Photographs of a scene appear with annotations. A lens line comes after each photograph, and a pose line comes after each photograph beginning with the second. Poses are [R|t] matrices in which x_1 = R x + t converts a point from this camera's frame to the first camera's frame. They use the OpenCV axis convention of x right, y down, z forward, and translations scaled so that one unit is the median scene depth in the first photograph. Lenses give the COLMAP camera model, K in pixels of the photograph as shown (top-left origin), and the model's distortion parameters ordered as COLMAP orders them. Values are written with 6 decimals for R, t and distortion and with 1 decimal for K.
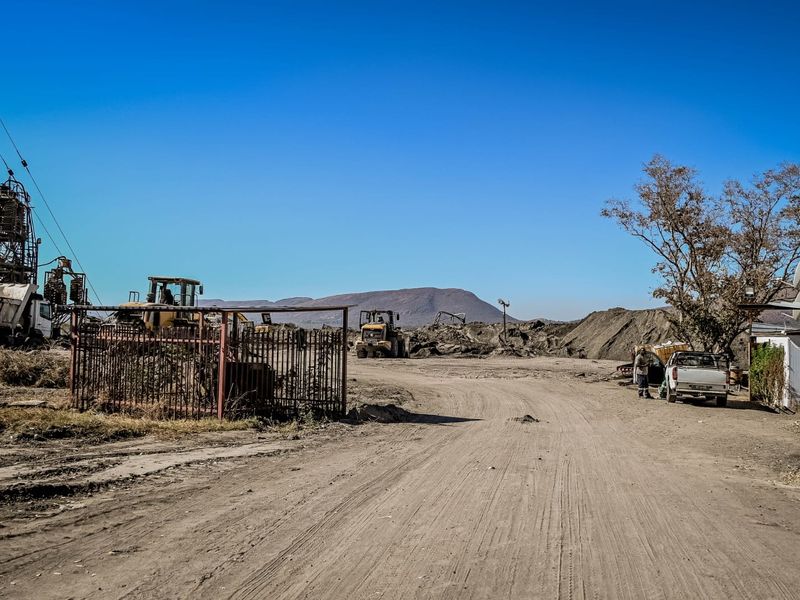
lens RADIAL K [[900.4, 0, 401.9], [0, 900.4, 288.0], [0, 0, 1]] dist [-0.046708, 0.010540]
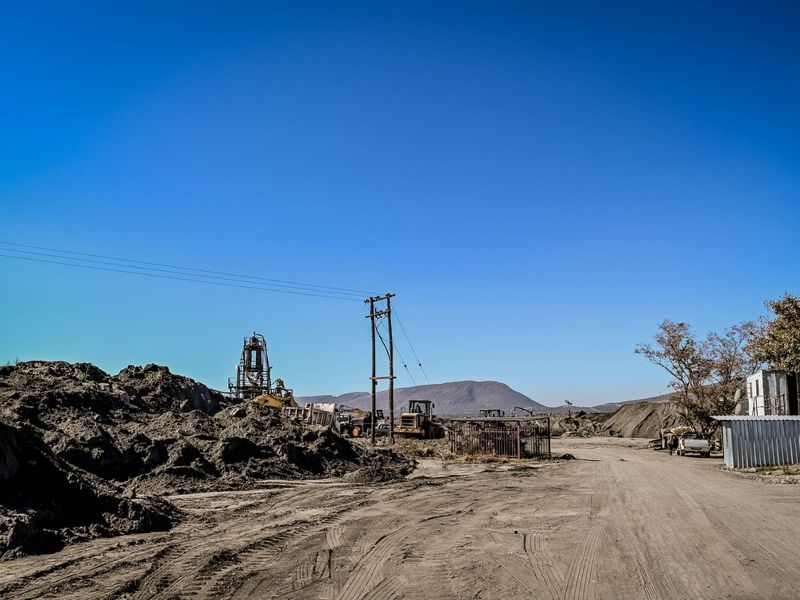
lens RADIAL K [[708.1, 0, 396.9], [0, 708.1, 321.3], [0, 0, 1]] dist [-0.000821, 0.002181]
pose [[0.995679, -0.035147, -0.085955, -0.208861], [0.027187, 0.995380, -0.092081, -0.052166], [0.088794, 0.089347, 0.992035, -0.722738]]
